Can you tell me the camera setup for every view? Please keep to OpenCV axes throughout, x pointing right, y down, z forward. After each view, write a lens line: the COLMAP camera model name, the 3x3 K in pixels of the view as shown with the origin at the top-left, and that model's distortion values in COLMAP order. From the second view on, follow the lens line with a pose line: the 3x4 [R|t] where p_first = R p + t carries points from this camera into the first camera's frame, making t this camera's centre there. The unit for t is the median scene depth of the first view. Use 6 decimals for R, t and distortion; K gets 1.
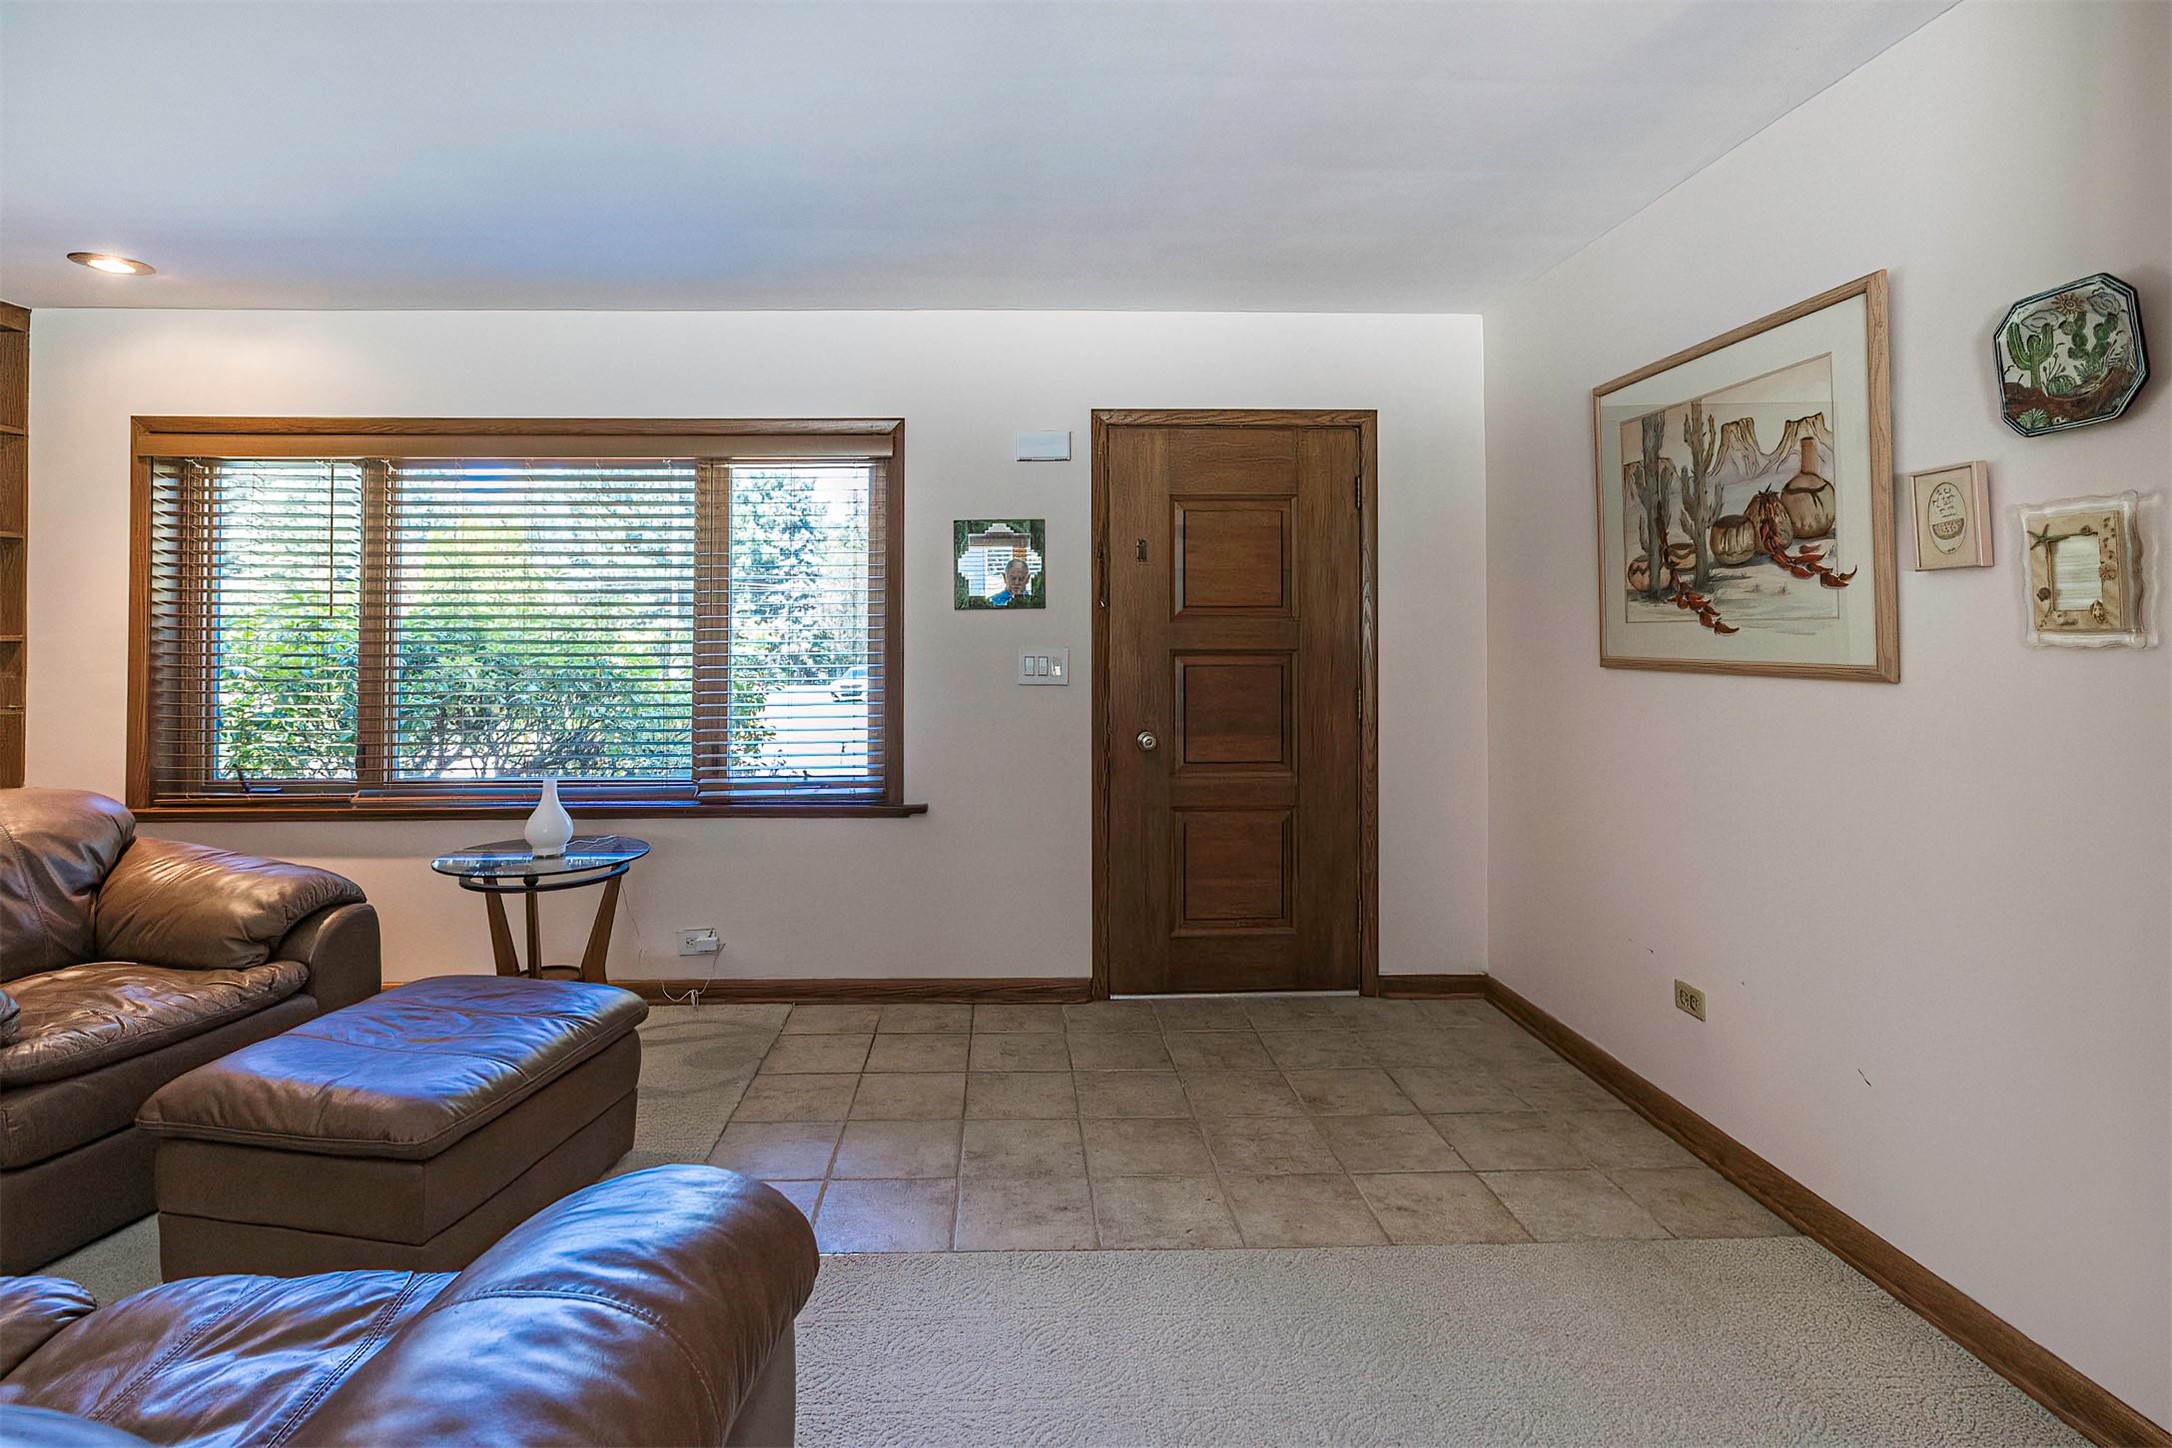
lens RADIAL K [[1048.9, 0, 1009.5], [0, 1048.9, 602.1], [0, 0, 1]] dist [0.000866, -0.000070]
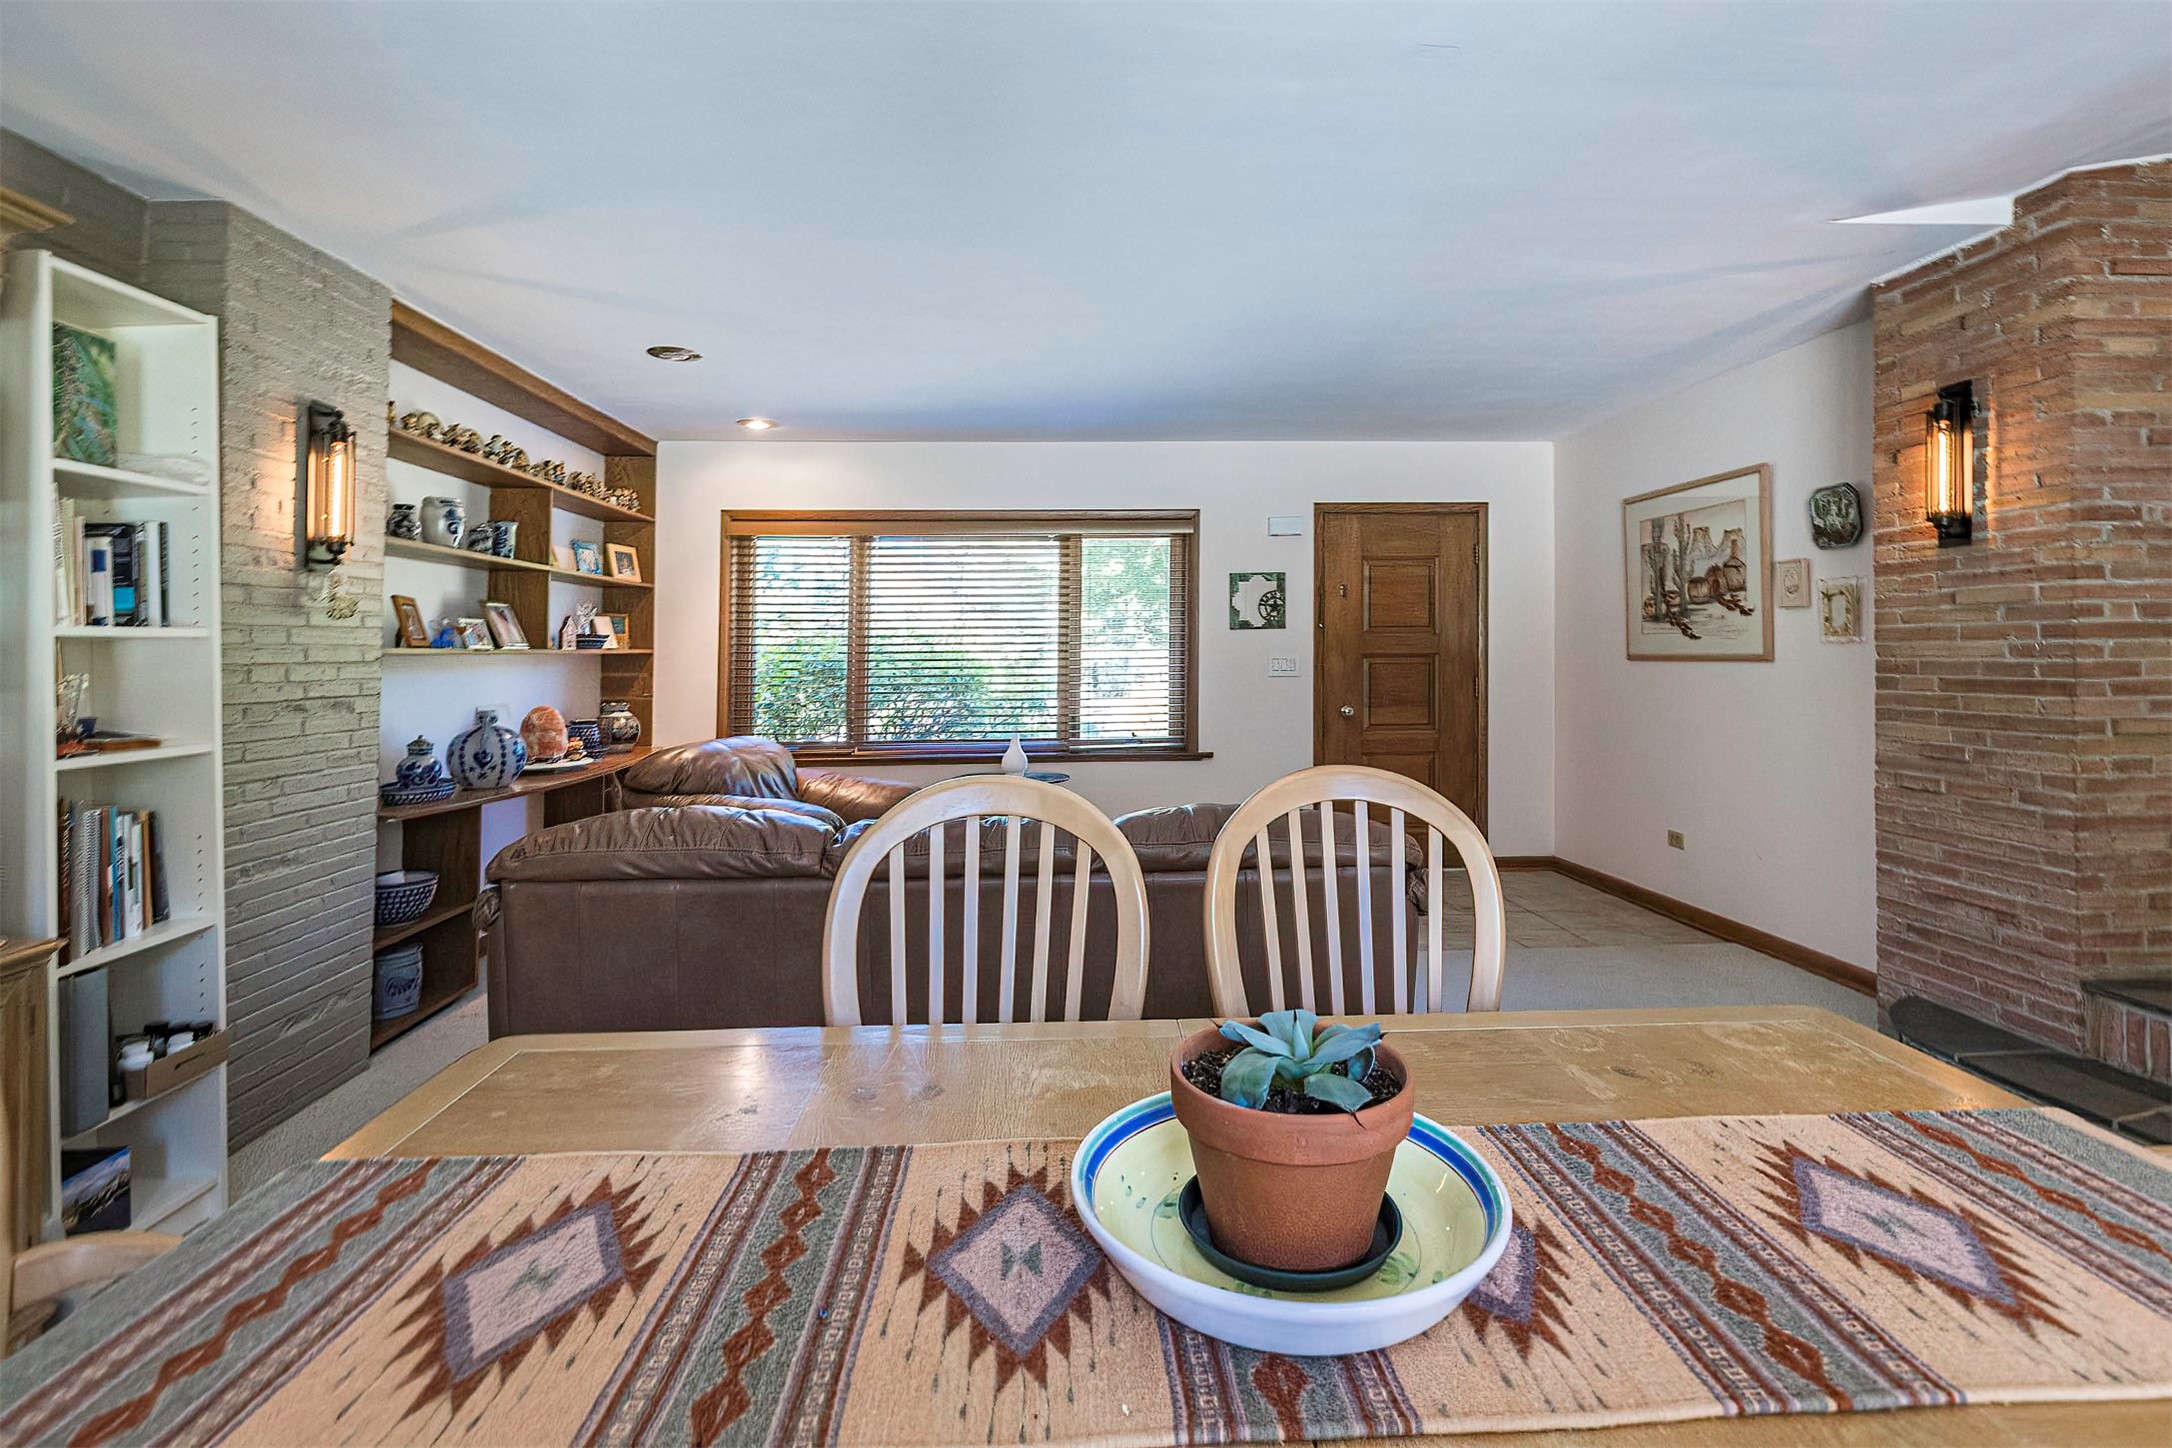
lens RADIAL K [[1018.7, 0, 1089.2], [0, 1018.7, 636.6], [0, 0, 1]] dist [-0.000849, -0.000183]
pose [[0.998811, -0.006153, 0.048361, -0.351243], [0.005464, 0.999882, 0.014365, -0.005223], [-0.048444, -0.014084, 0.998727, -0.551186]]
